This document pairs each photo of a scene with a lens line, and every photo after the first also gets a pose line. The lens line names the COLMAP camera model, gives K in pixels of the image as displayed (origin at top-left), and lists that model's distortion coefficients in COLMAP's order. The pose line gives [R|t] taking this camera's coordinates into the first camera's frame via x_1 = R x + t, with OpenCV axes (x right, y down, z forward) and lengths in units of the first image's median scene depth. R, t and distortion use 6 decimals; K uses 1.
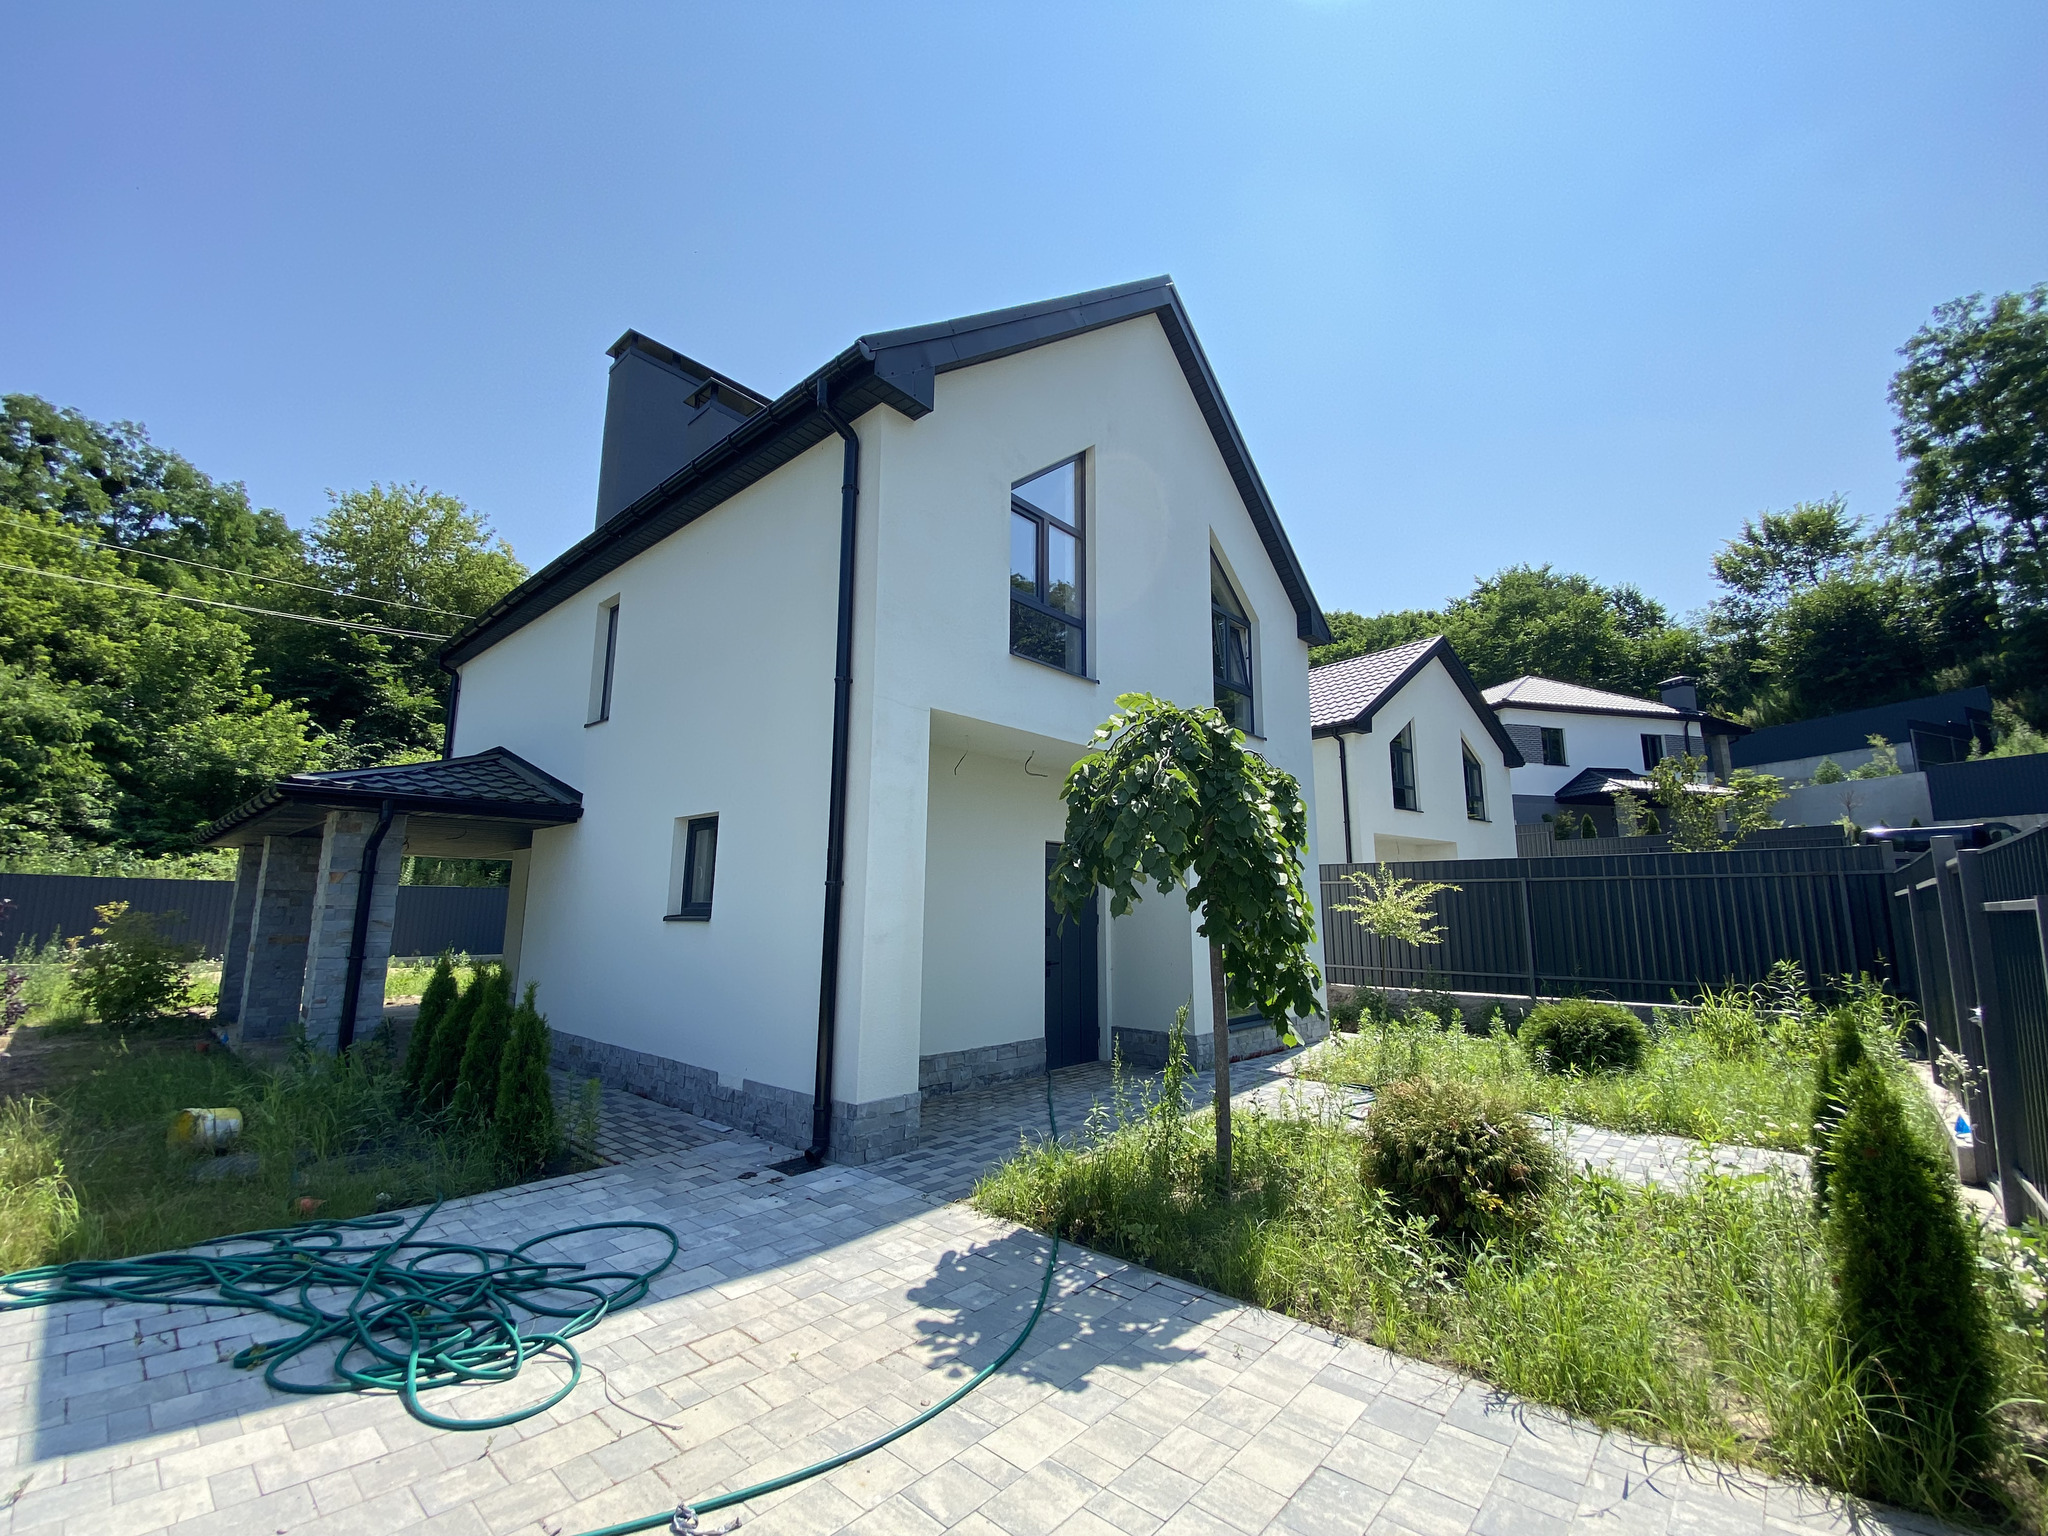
lens RADIAL K [[824.7, 0, 1023.8], [0, 824.7, 767.5], [0, 0, 1]] dist [-0.000792, -0.001382]
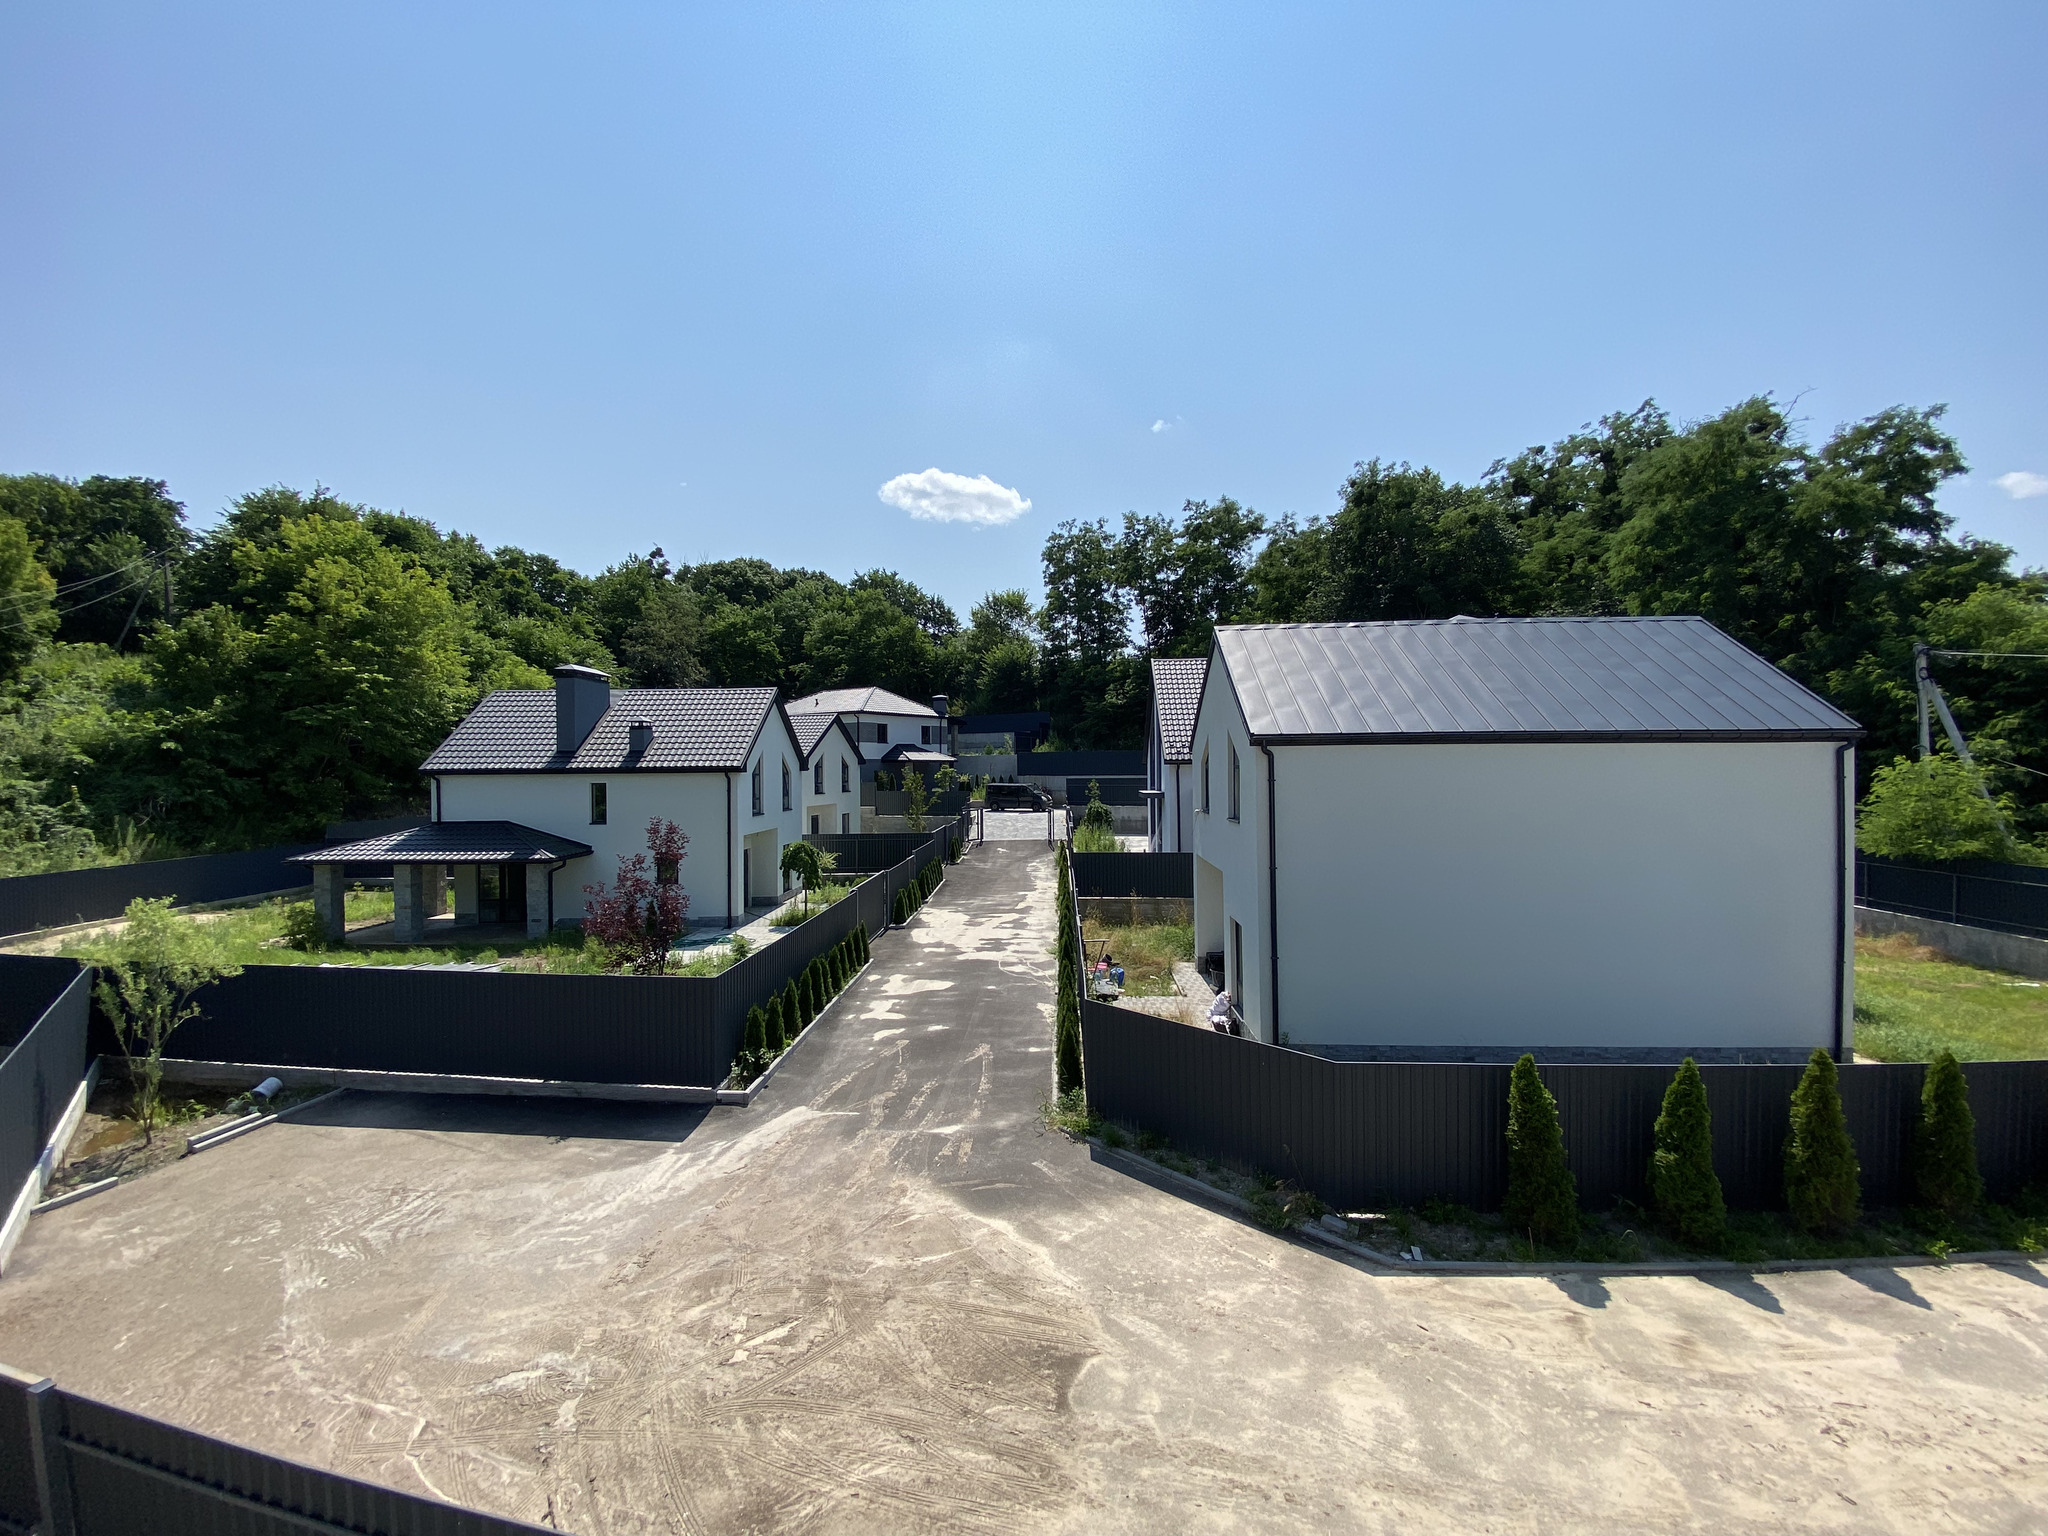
lens RADIAL K [[824.7, 0, 1022.2], [0, 824.7, 767.1], [0, 0, 1]] dist [-0.000792, -0.001382]
pose [[0.753256, -0.016732, 0.657515, -0.375277], [-0.094596, 0.986527, 0.133474, -0.228546], [-0.650889, -0.162739, 0.741525, -0.644868]]
